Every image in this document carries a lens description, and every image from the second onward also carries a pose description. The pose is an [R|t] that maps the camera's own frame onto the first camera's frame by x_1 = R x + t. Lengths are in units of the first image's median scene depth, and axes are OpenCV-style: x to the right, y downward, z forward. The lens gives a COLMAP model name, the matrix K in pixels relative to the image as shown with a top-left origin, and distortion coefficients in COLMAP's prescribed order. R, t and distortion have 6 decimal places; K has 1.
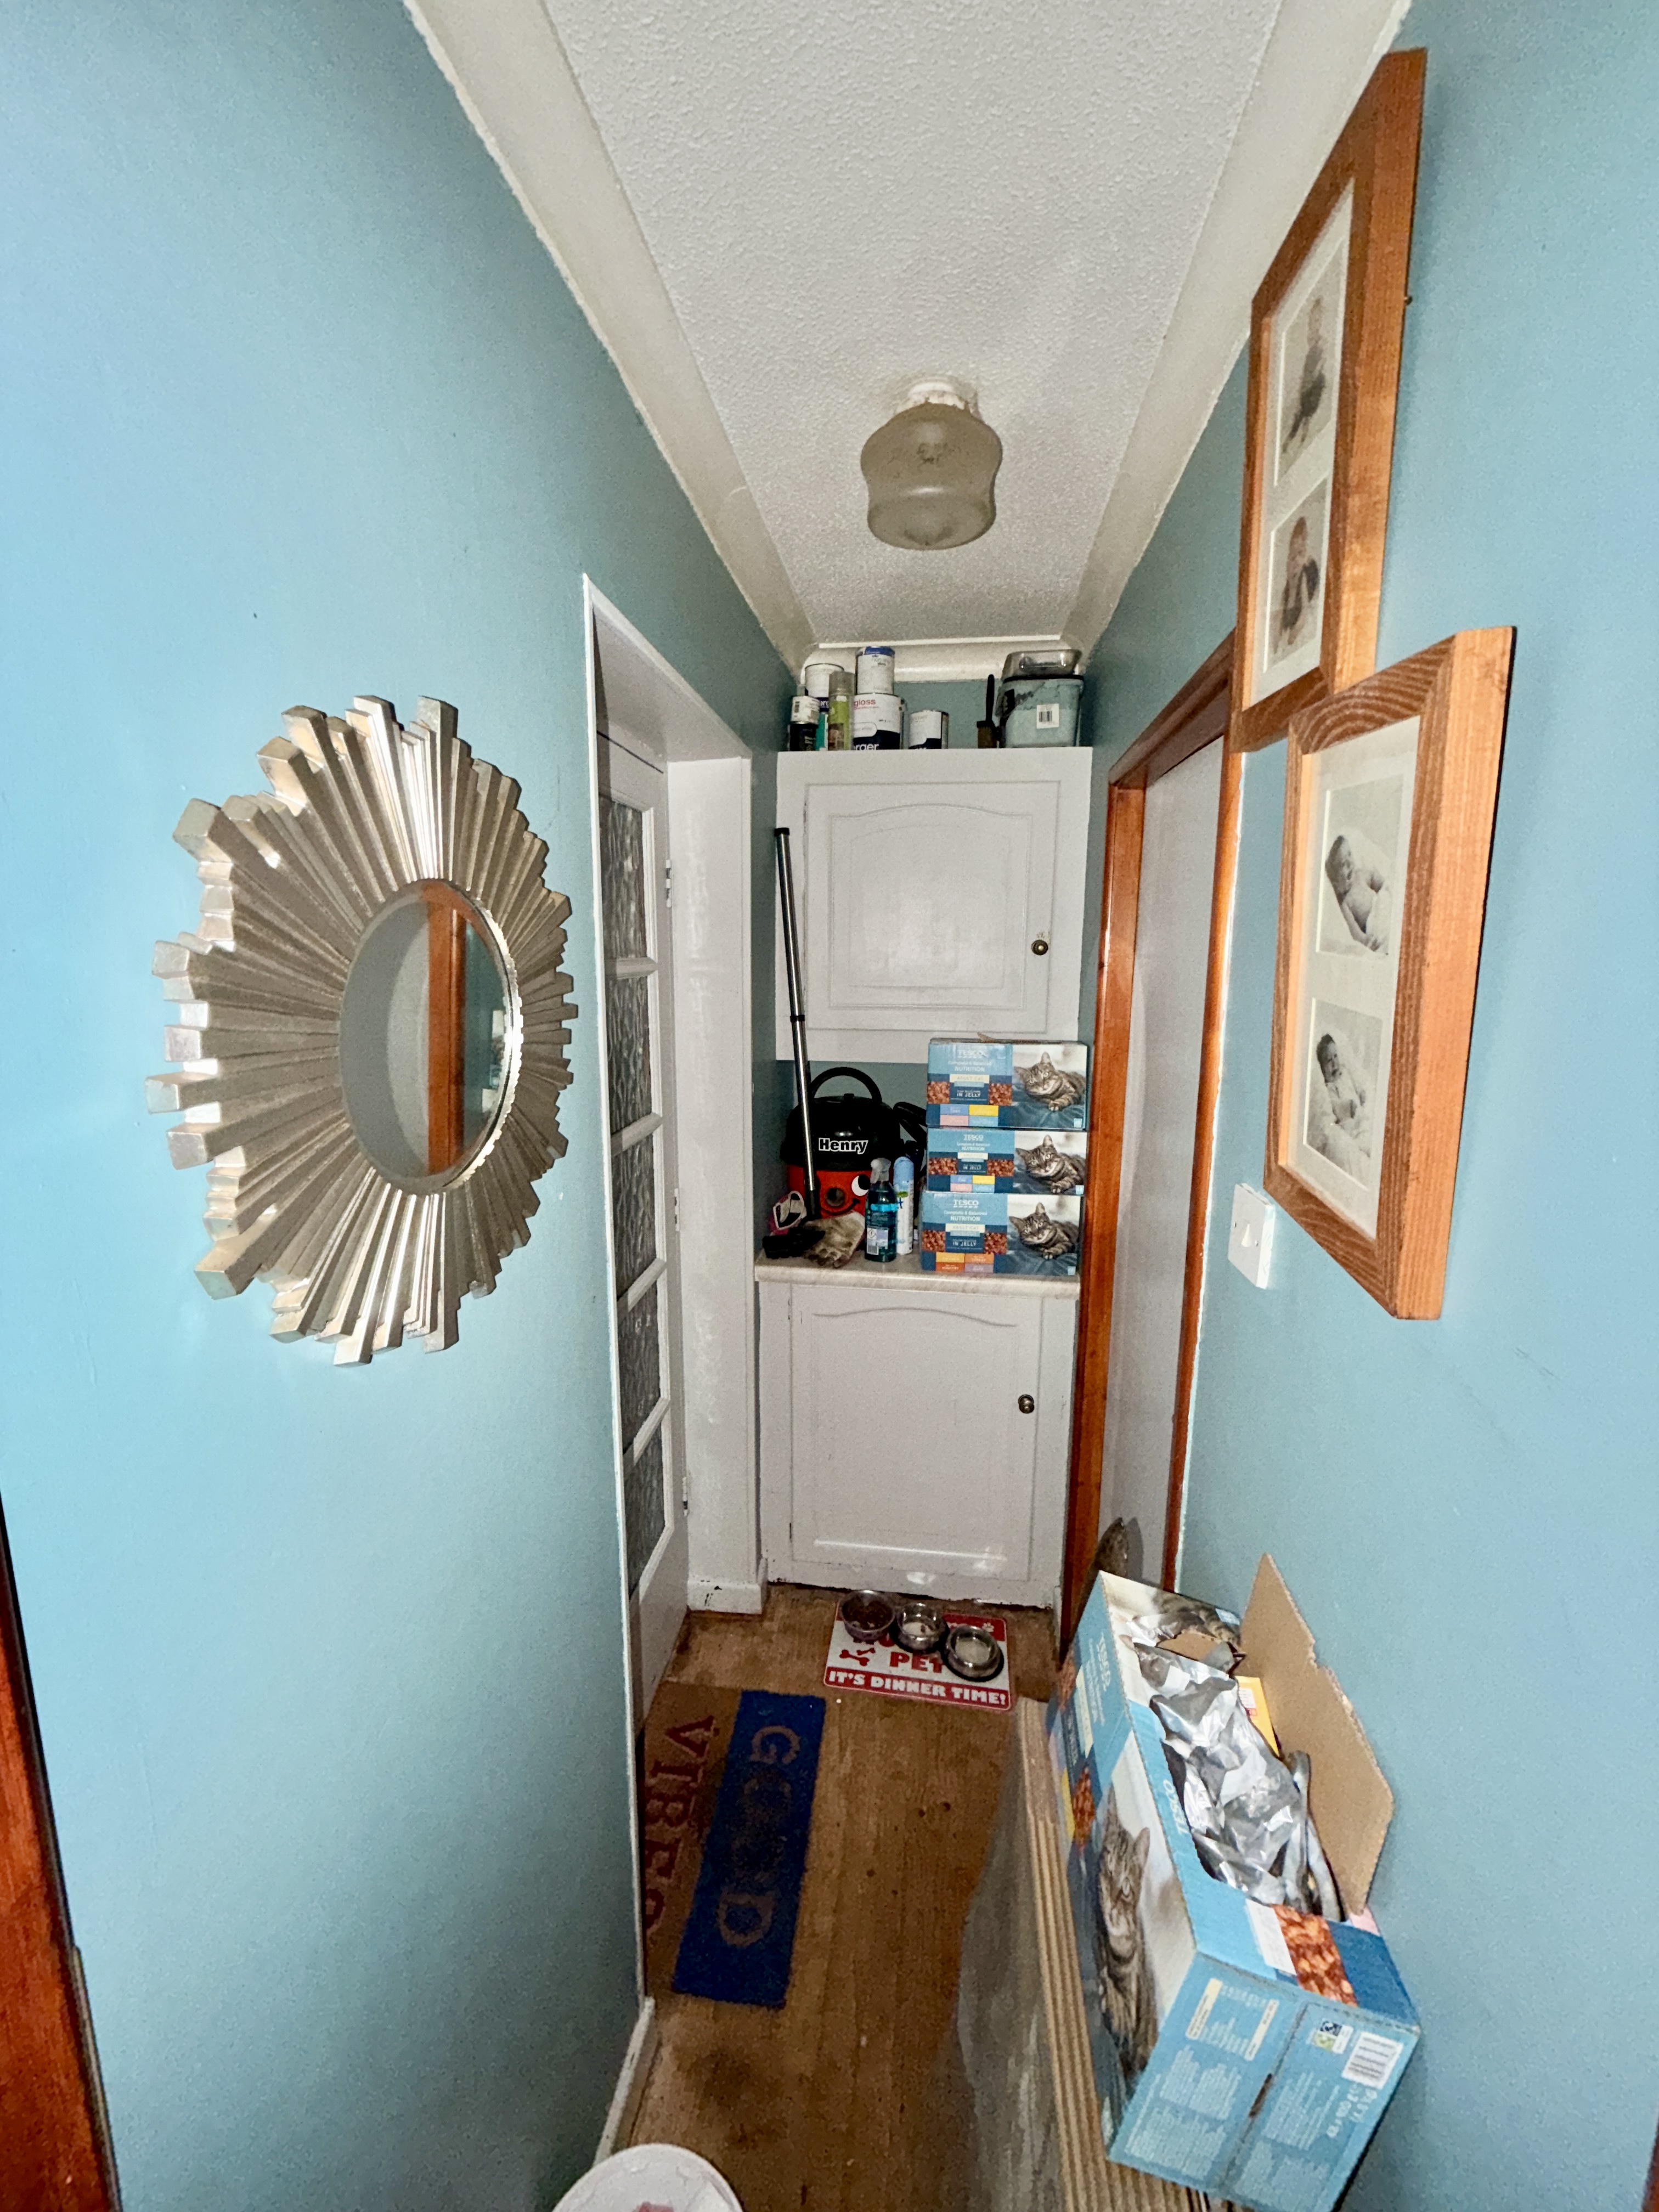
lens RADIAL K [[897.2, 0, 824.2], [0, 897.2, 1102.2], [0, 0, 1]] dist [-0.002070, 0.000822]
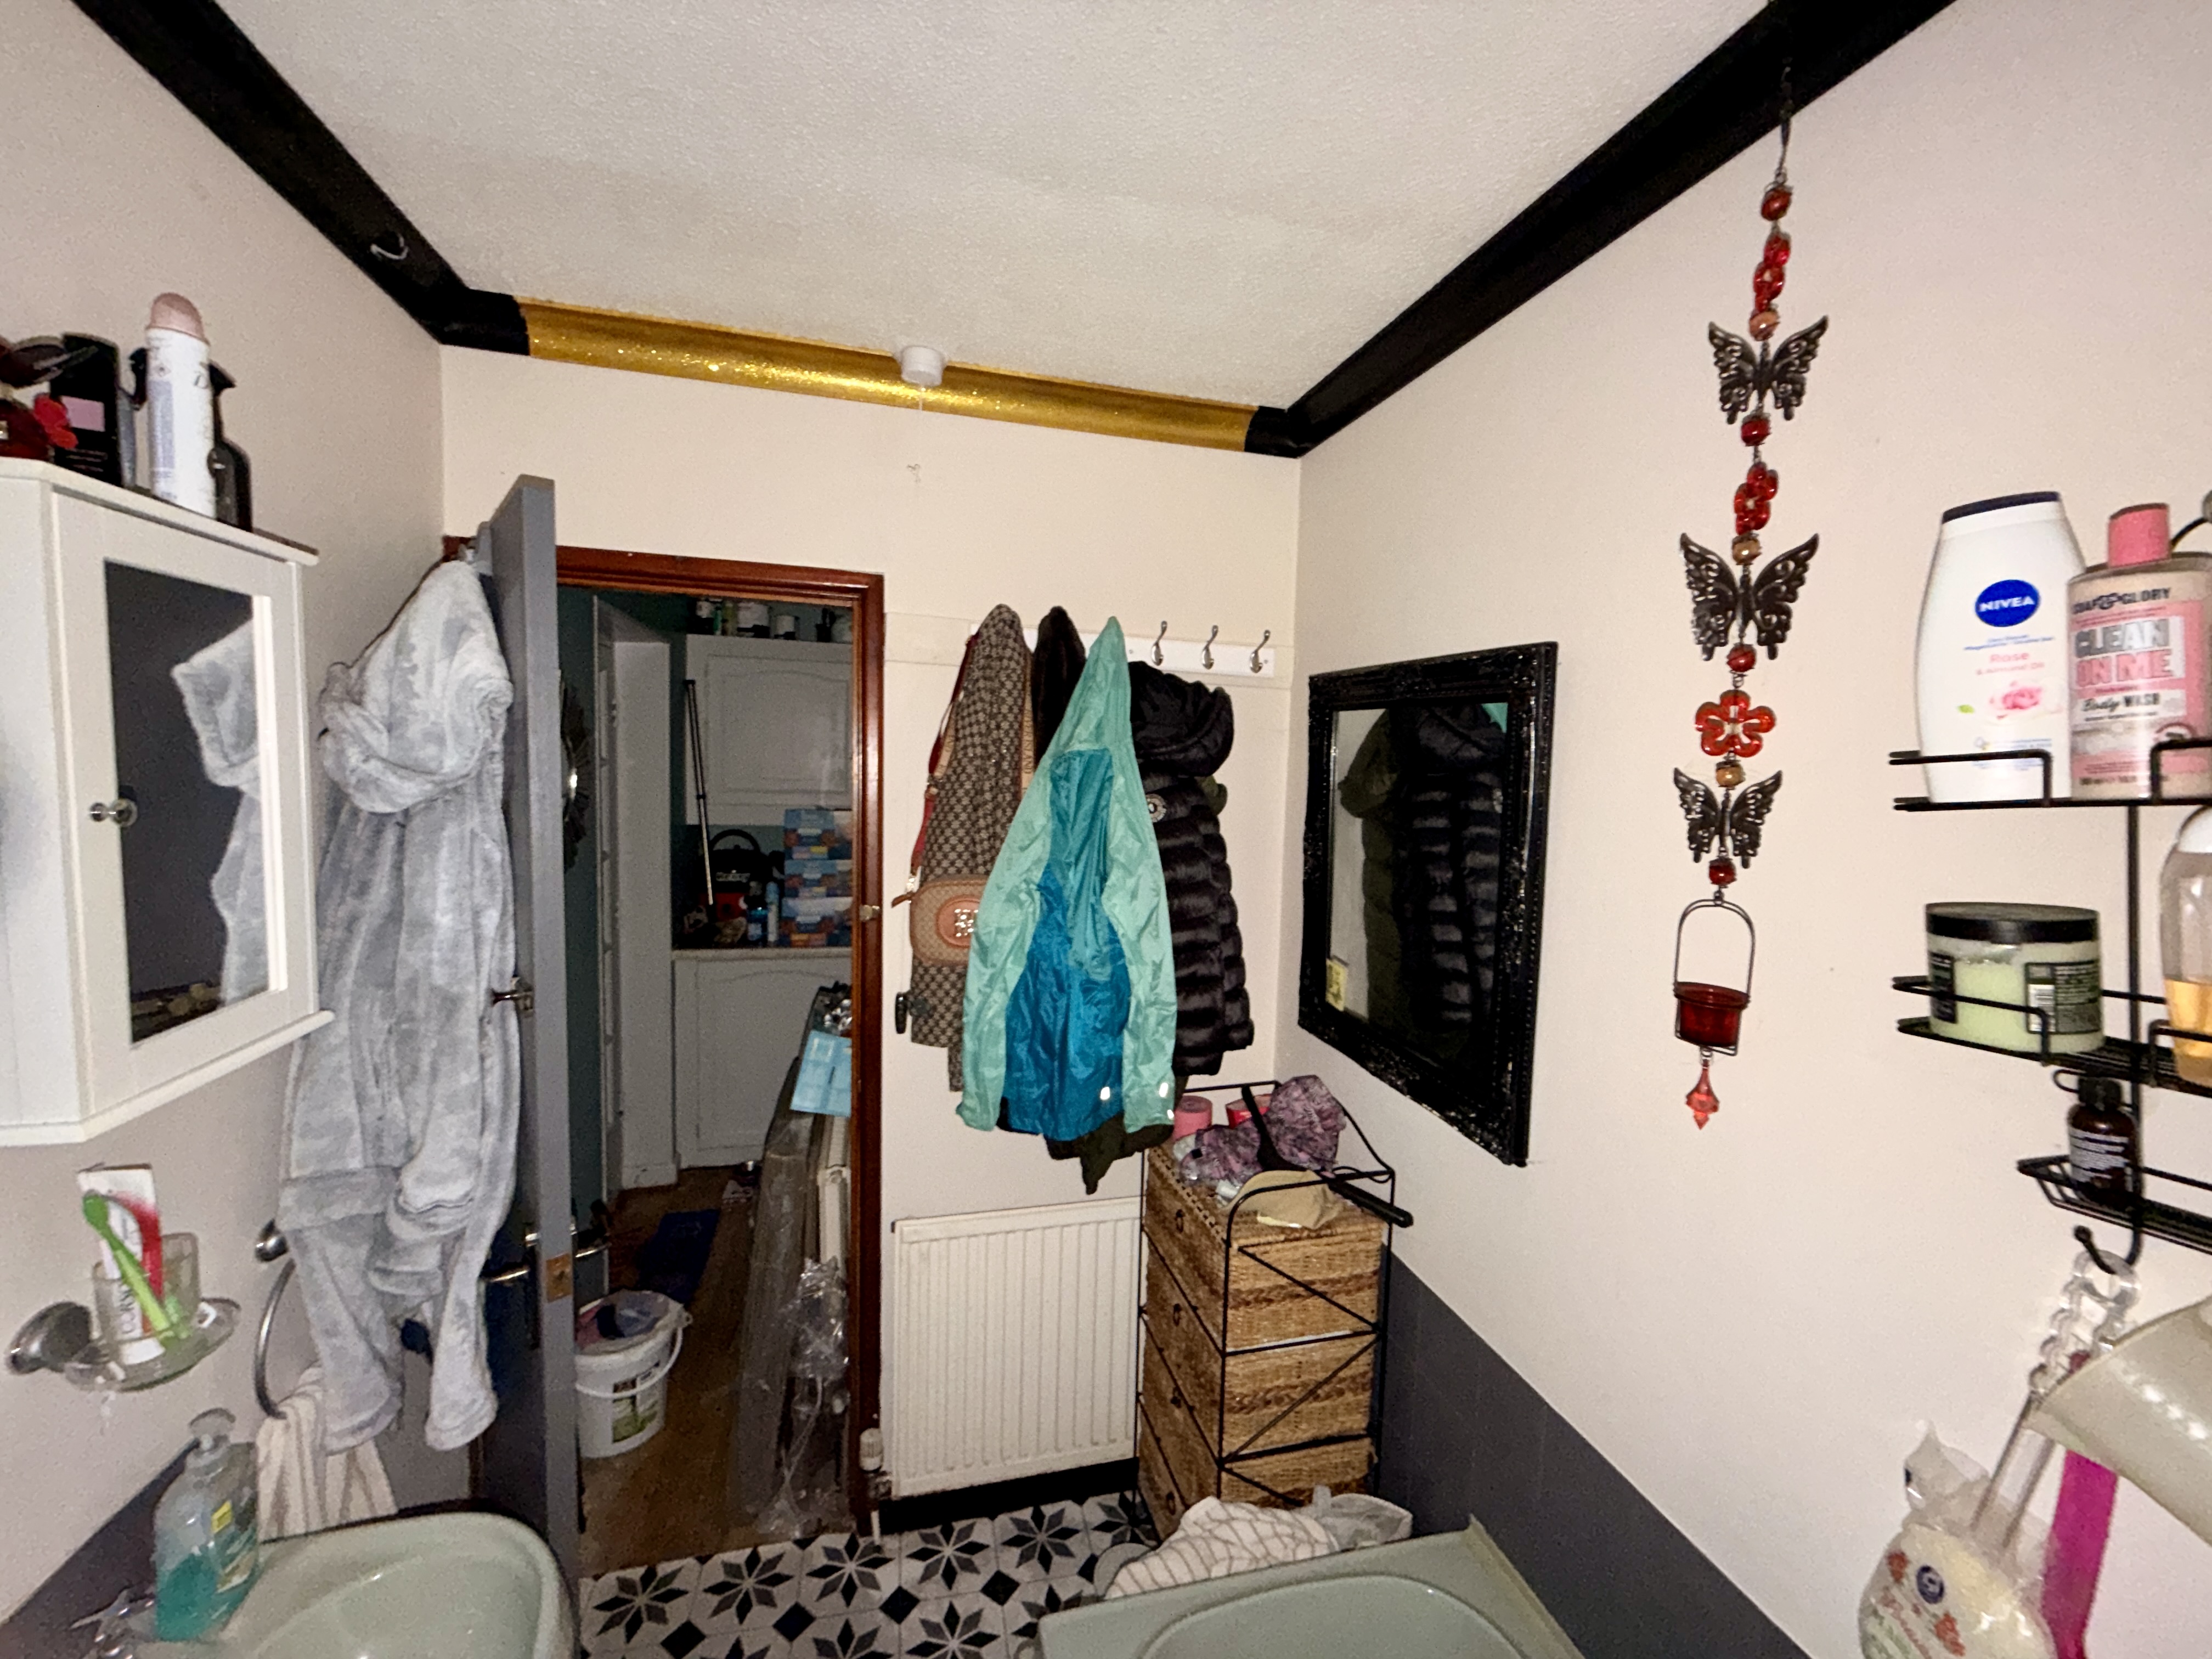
lens RADIAL K [[897.2, 0, 1106.4], [0, 897.2, 833.9], [0, 0, 1]] dist [-0.002070, 0.000822]
pose [[0.925617, -0.006250, 0.378409, 0.034201], [0.036513, 0.996674, -0.072850, 0.116719], [-0.376696, 0.081248, 0.922767, -0.756999]]
